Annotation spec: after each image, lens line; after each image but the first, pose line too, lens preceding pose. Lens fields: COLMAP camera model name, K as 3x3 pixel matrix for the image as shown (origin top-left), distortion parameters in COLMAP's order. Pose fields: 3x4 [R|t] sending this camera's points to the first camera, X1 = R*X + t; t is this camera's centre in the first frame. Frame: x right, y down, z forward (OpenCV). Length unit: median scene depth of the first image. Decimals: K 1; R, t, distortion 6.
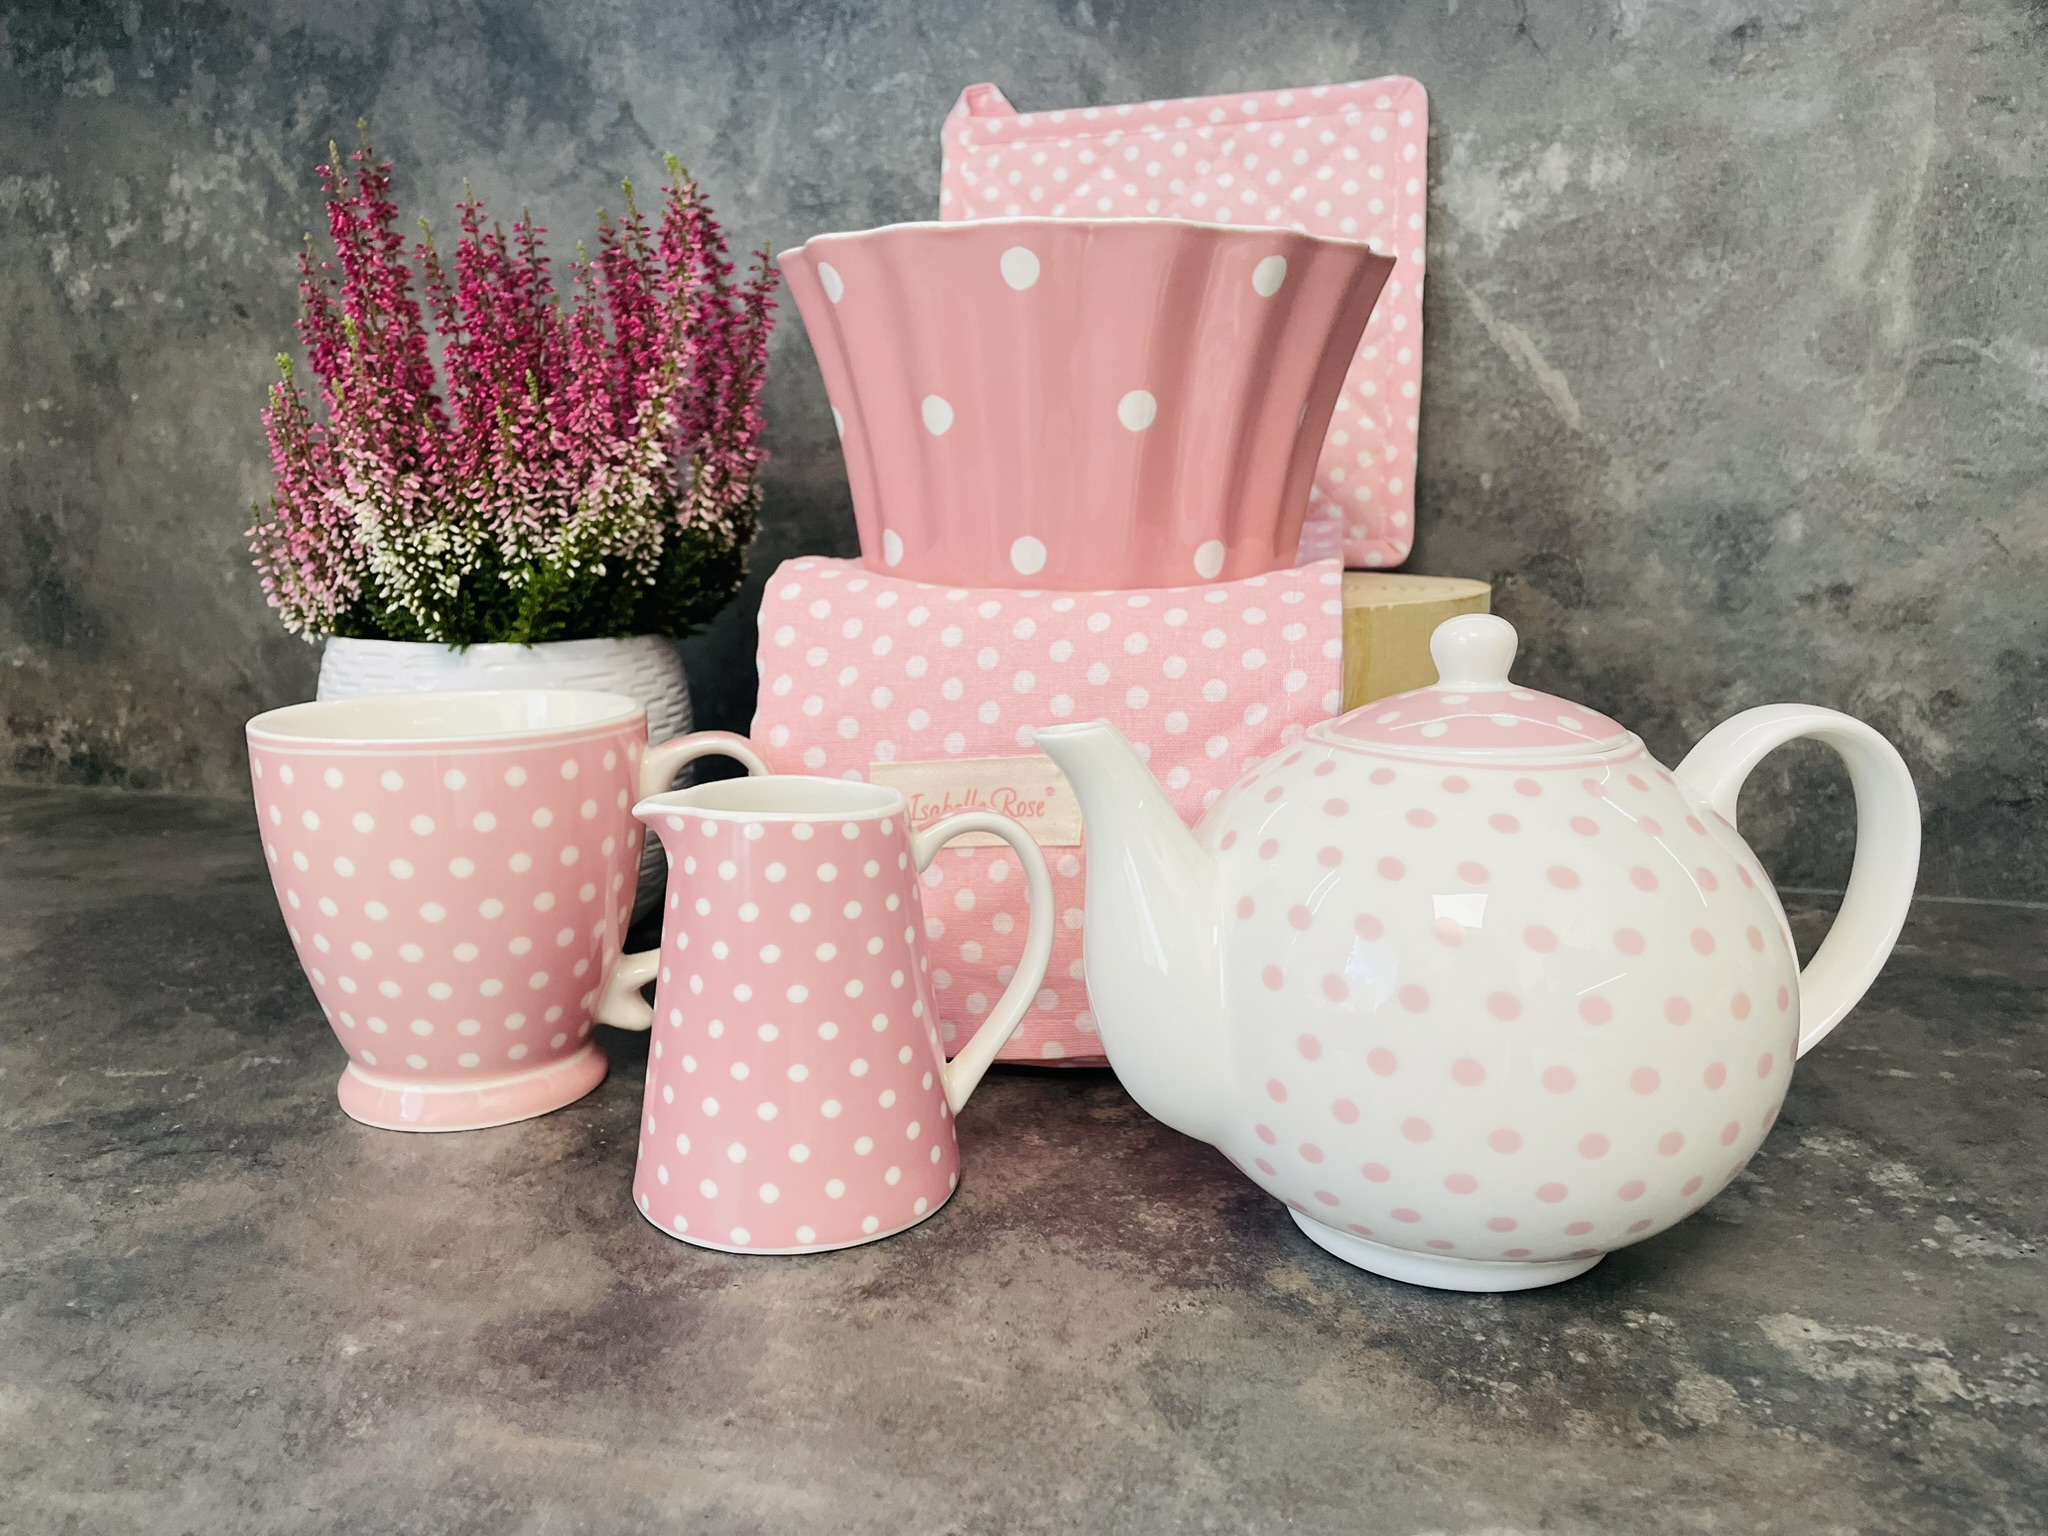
lens RADIAL K [[1571.9, 0, 1014.3], [0, 1571.9, 765.1], [0, 0, 1]] dist [0.079720, -0.117091]
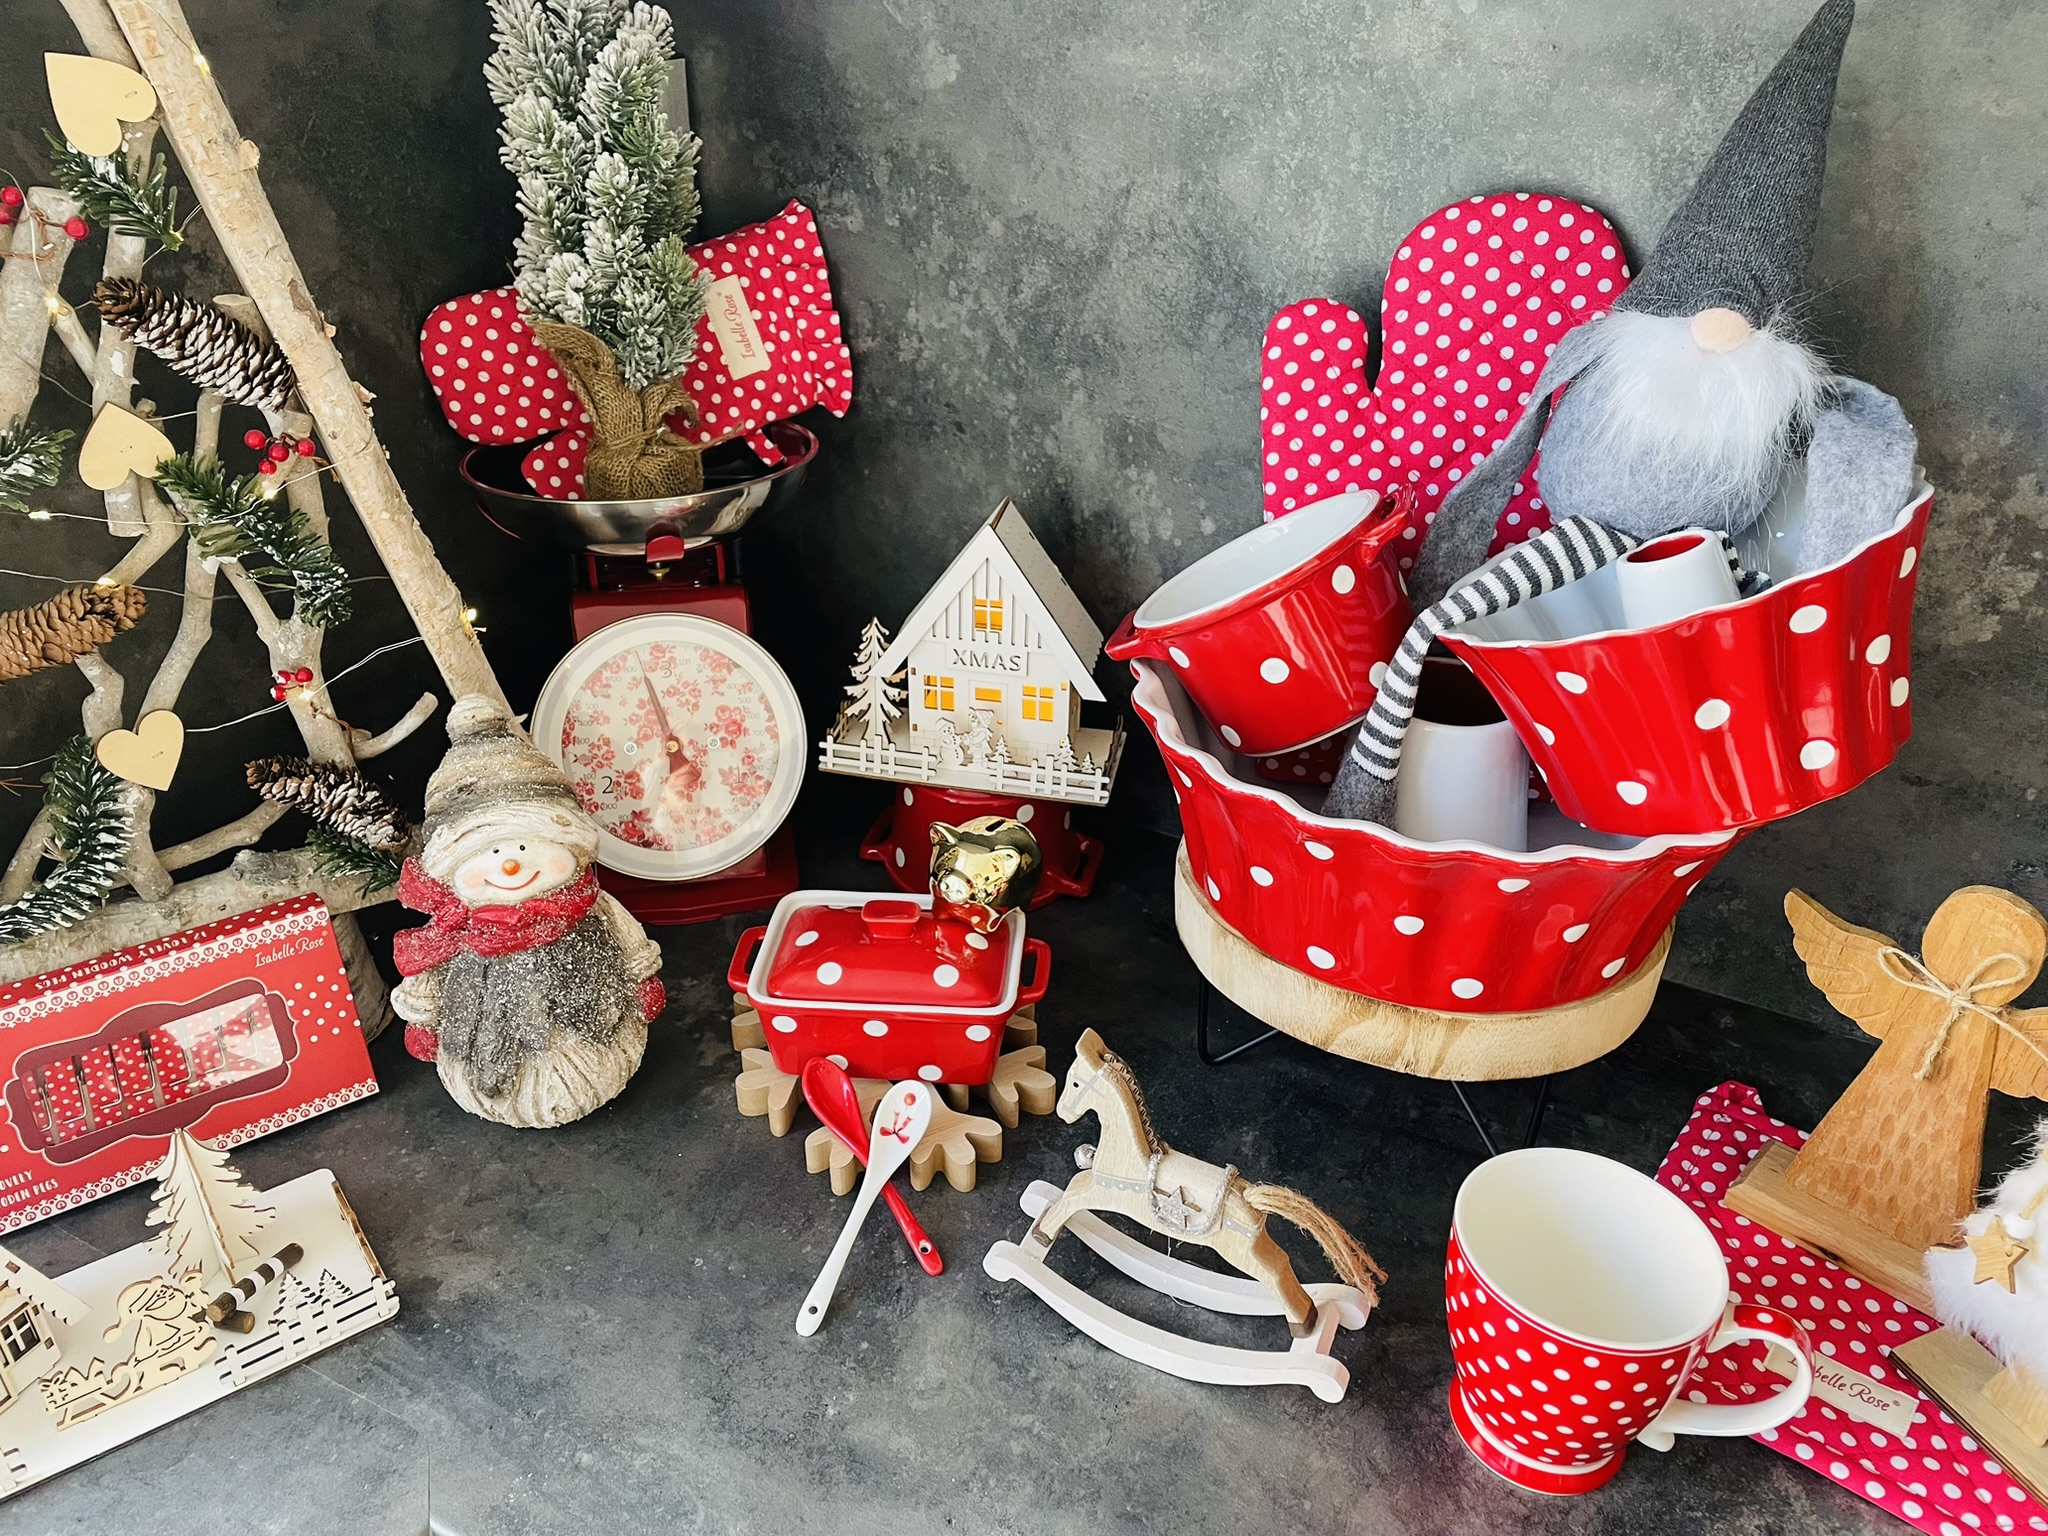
lens RADIAL K [[1571.9, 0, 1009.9], [0, 1571.9, 742.0], [0, 0, 1]] dist [0.079720, -0.117091]
pose [[0.977655, 0.119358, -0.173044, -0.254411], [-0.054761, 0.939357, 0.338540, -0.585179], [0.202957, -0.321499, 0.924904, -0.255709]]
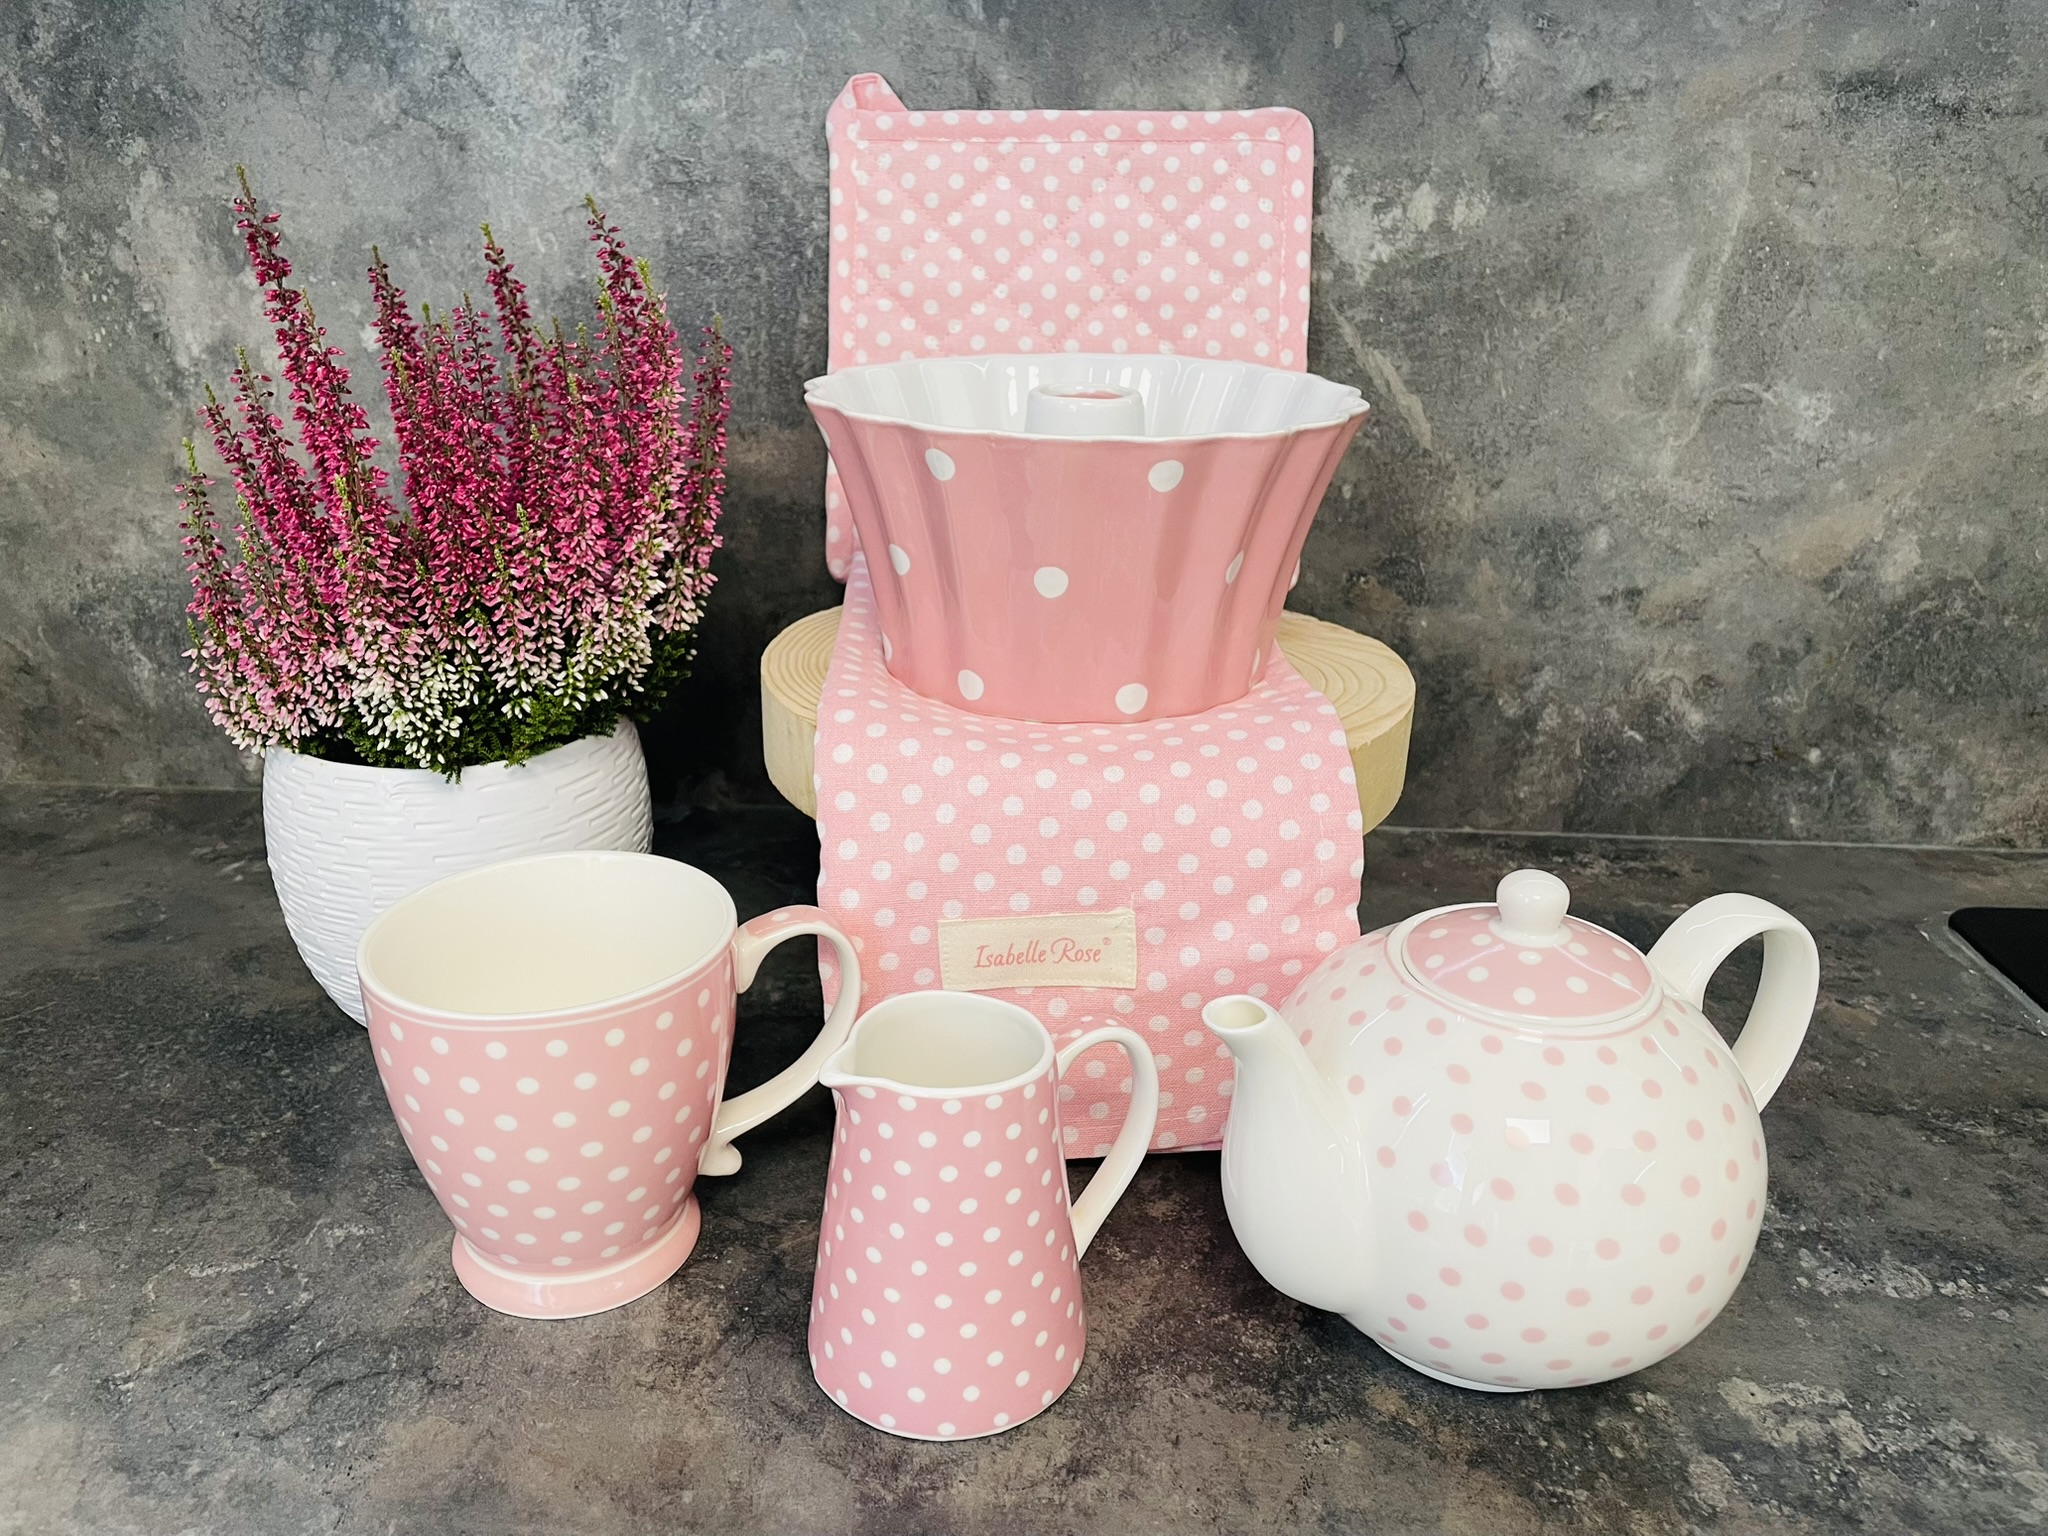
lens RADIAL K [[1571.9, 0, 1029.4], [0, 1571.9, 750.1], [0, 0, 1]] dist [0.079720, -0.117091]
pose [[0.969007, -0.063185, 0.238817, -0.190901], [0.015235, 0.980182, 0.197513, -0.224992], [-0.246564, -0.187753, 0.950766, -0.021749]]
